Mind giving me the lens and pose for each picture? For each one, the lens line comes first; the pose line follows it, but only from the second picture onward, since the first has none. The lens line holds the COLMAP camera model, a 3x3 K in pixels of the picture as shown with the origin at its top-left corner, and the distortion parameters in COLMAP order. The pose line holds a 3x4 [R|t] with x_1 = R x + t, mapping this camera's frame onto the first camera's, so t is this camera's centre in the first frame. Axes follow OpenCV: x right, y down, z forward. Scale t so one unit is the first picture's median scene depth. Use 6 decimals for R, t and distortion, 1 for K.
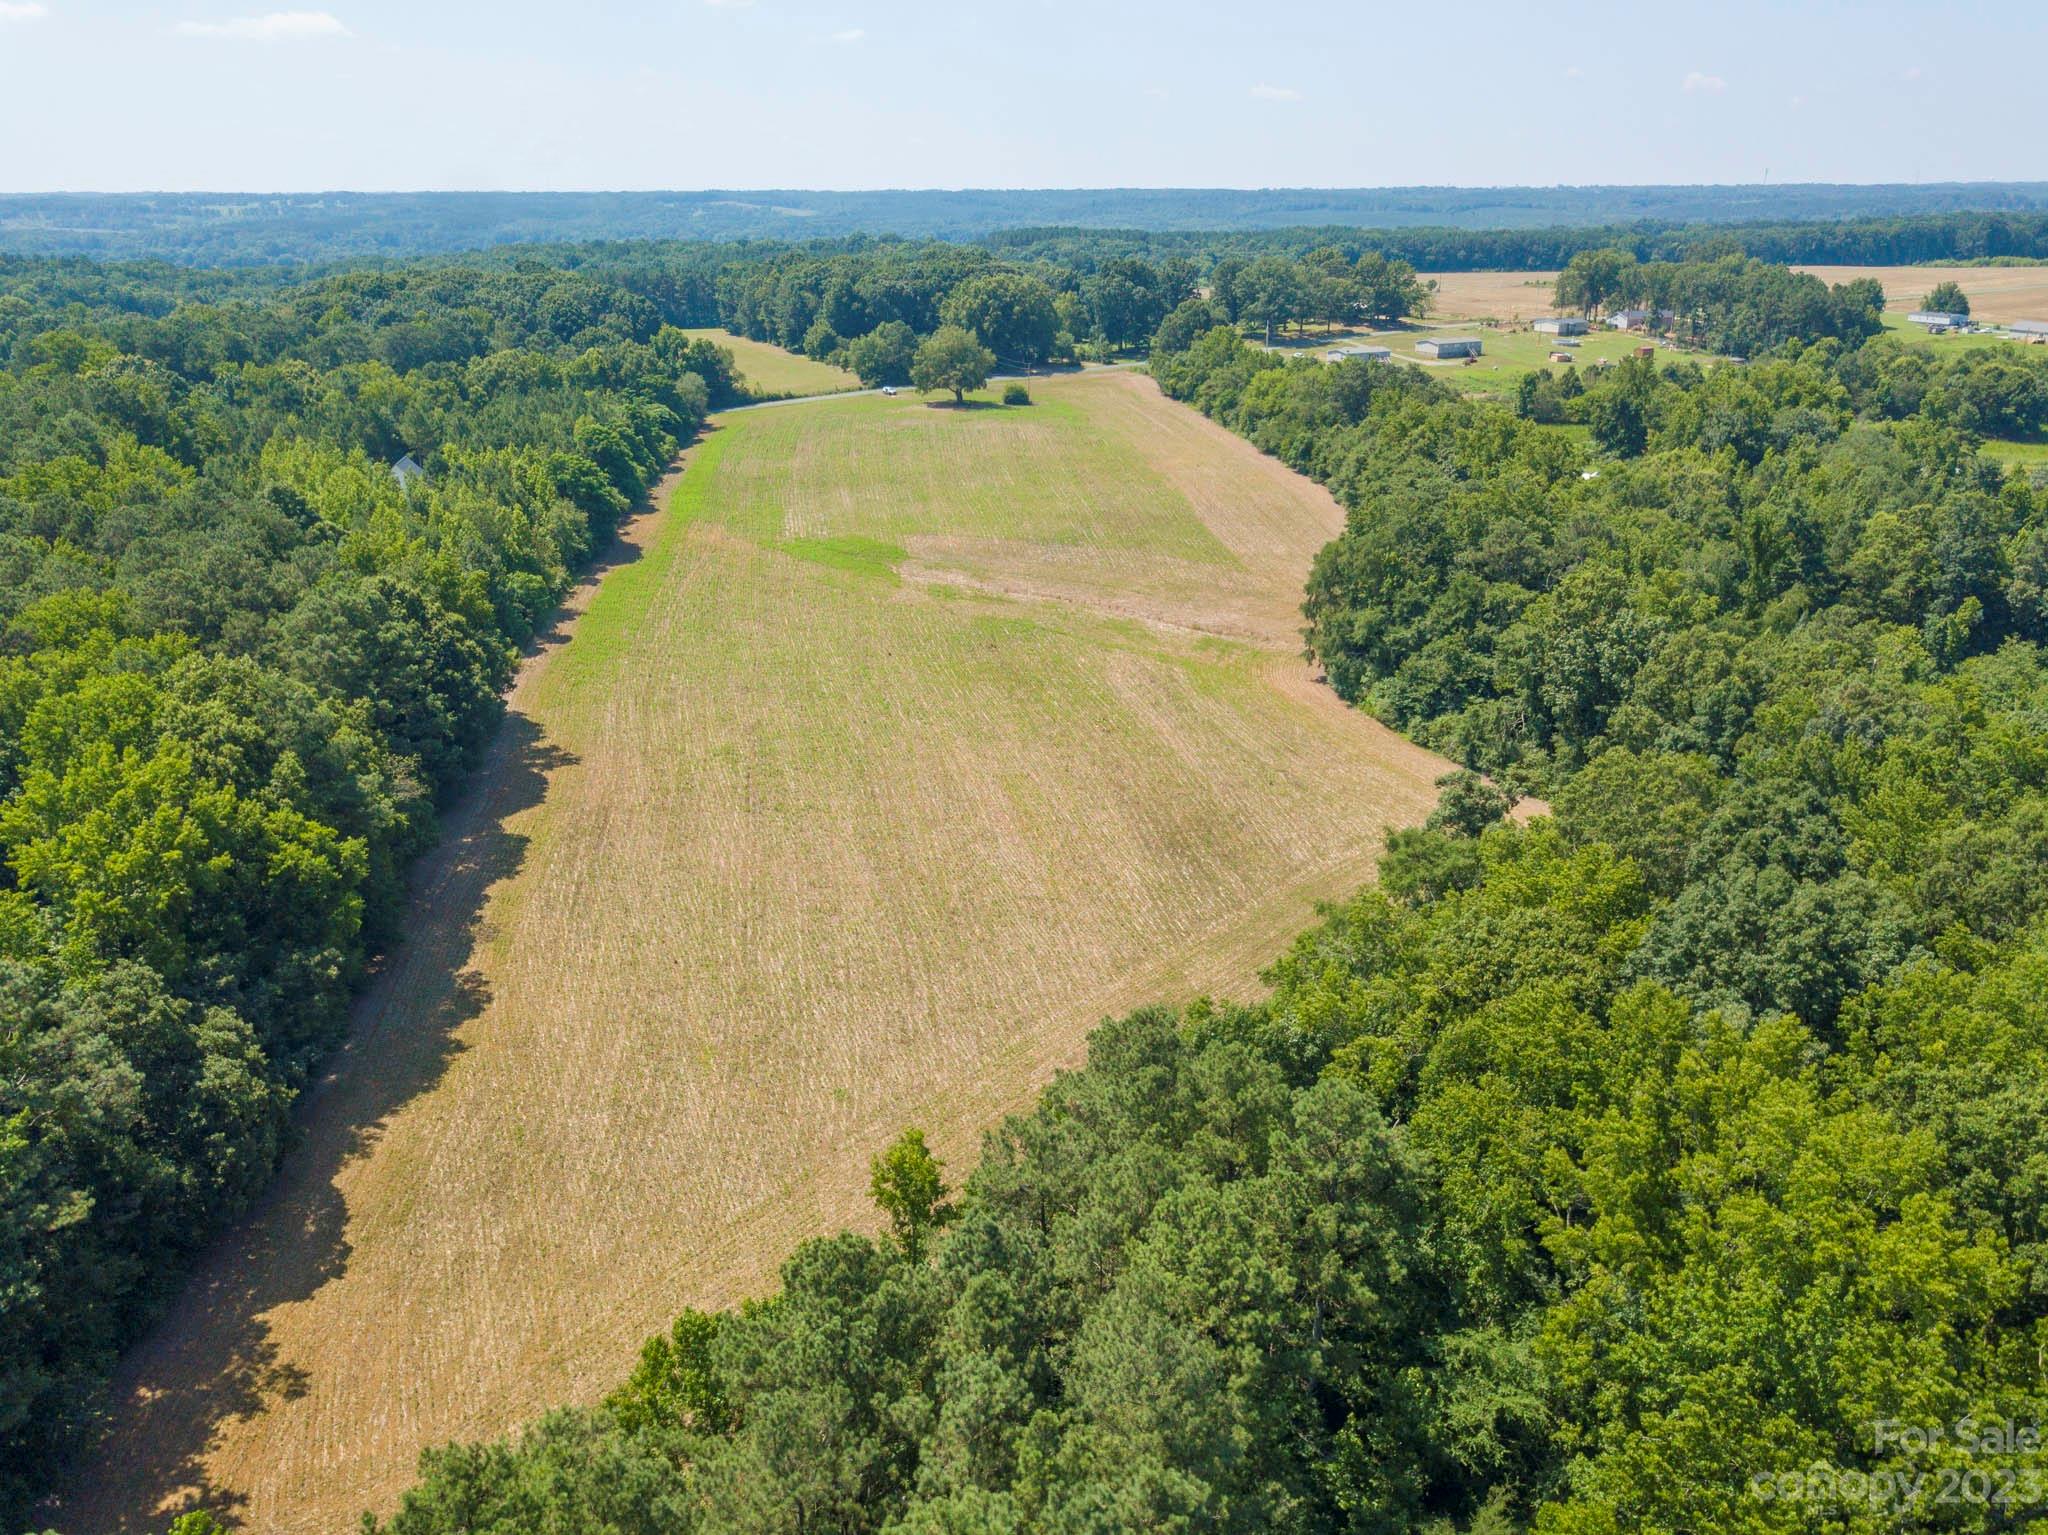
lens RADIAL K [[1575.6, 0, 1002.2], [0, 1575.6, 768.2], [0, 0, 1]] dist [0.005692, 0.001962]
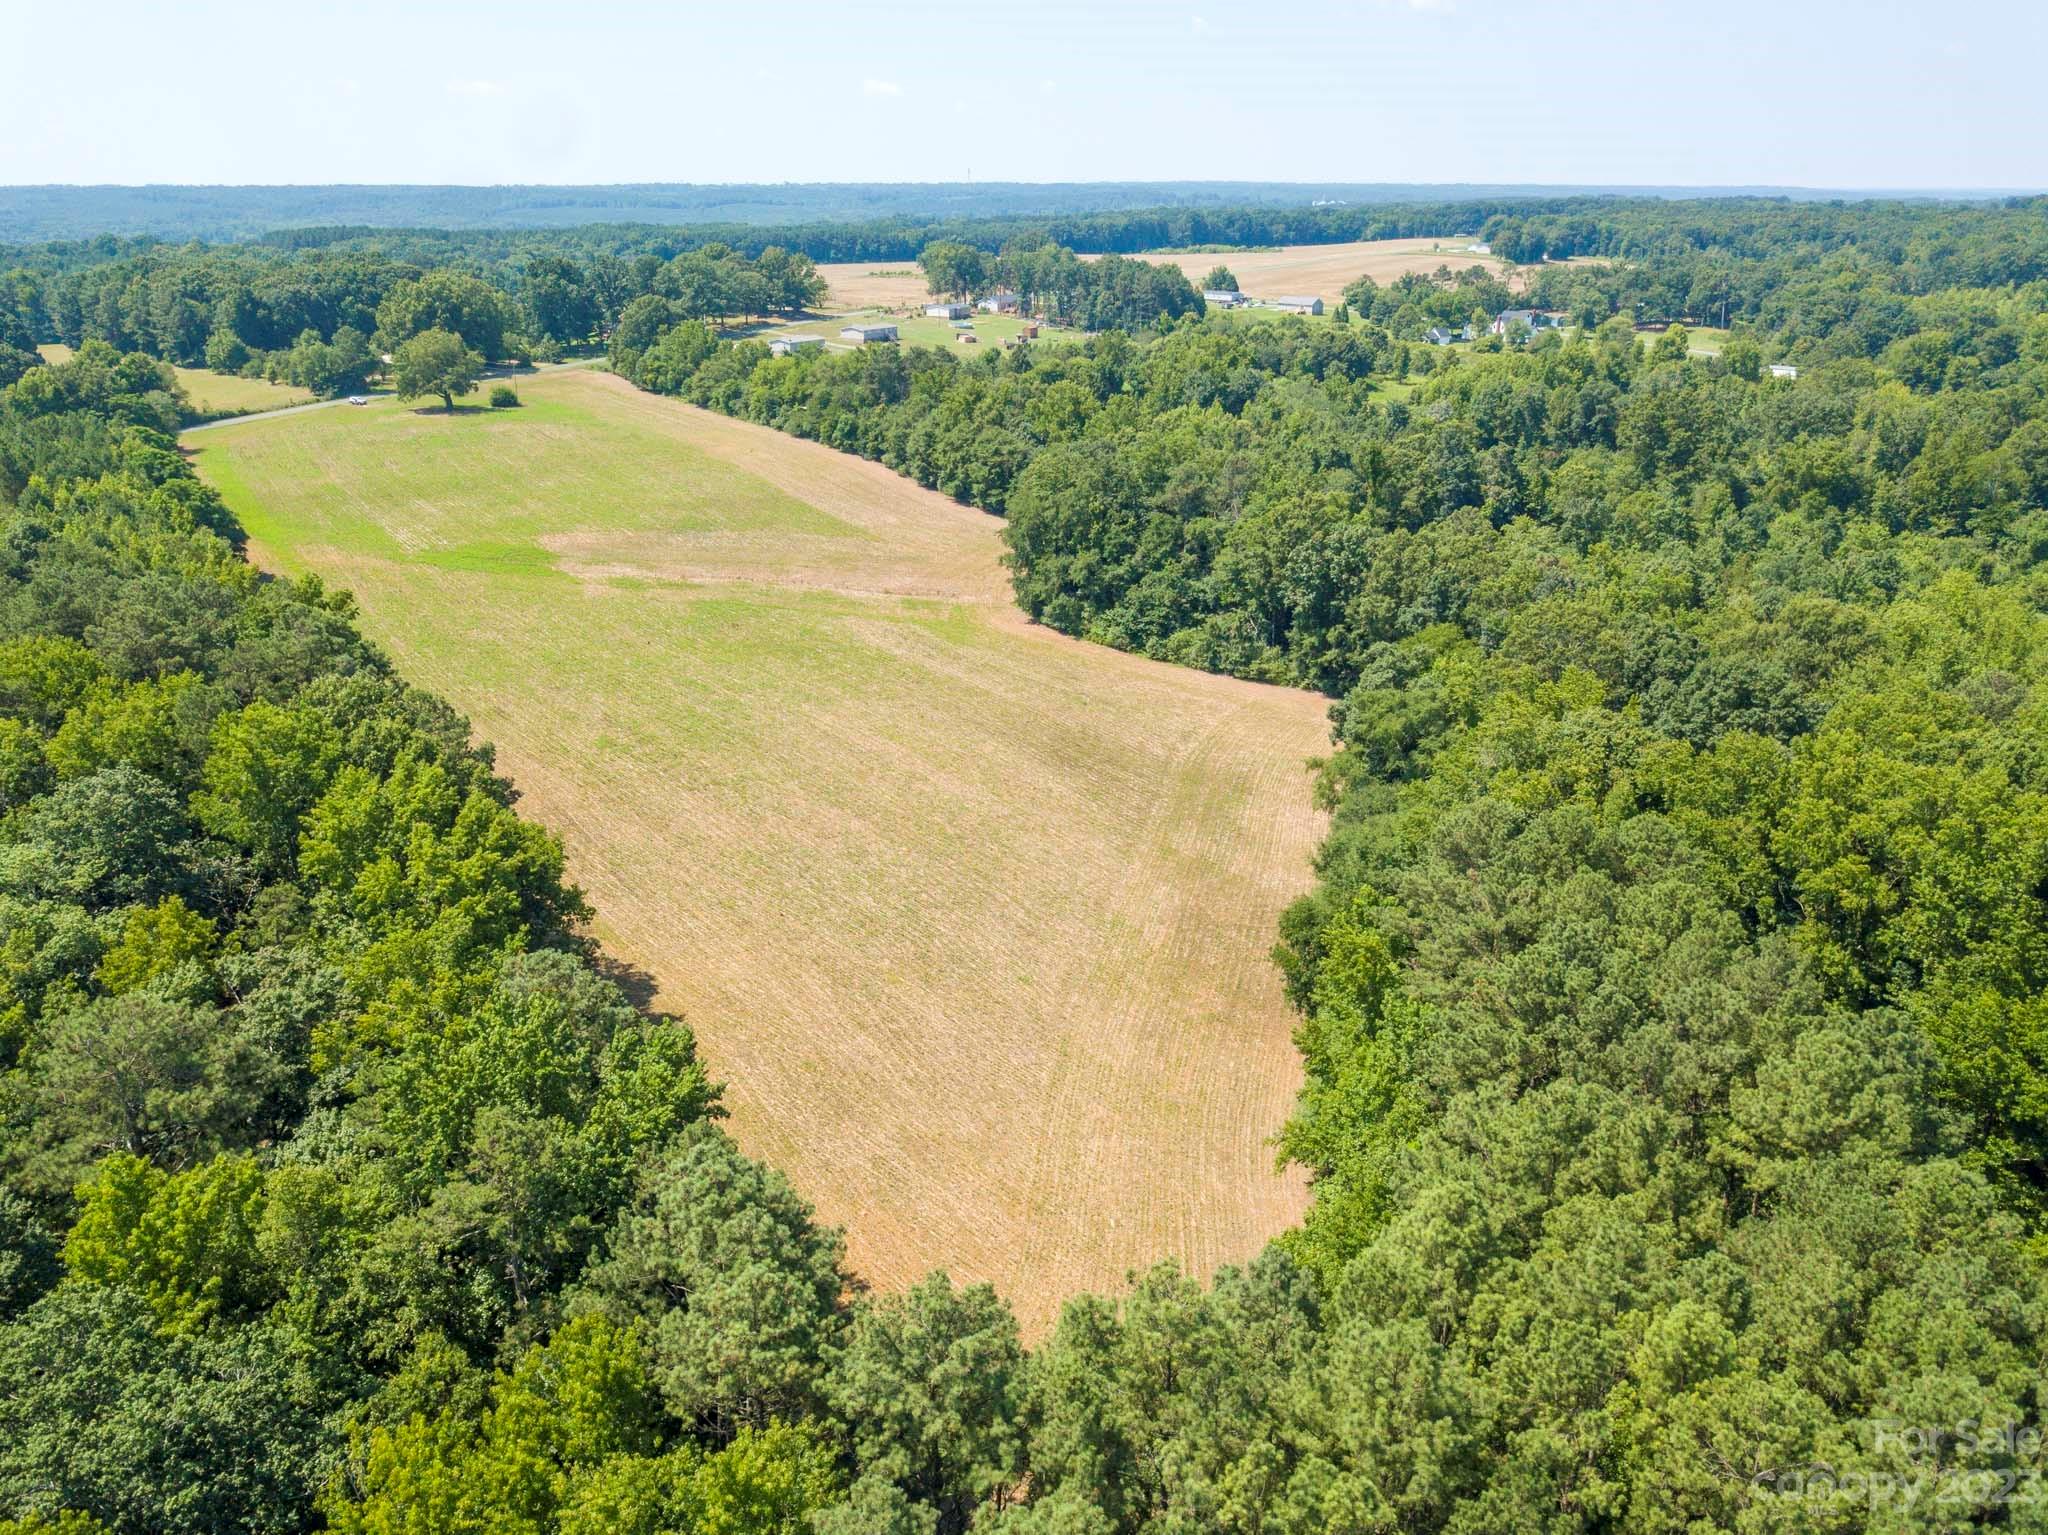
lens RADIAL K [[1575.6, 0, 1005.6], [0, 1575.6, 764.2], [0, 0, 1]] dist [0.005692, 0.001962]
pose [[0.898865, -0.150757, 0.411479, -0.159441], [0.150884, 0.988021, 0.032387, 0.003260], [-0.411432, 0.032974, 0.910844, -0.011275]]
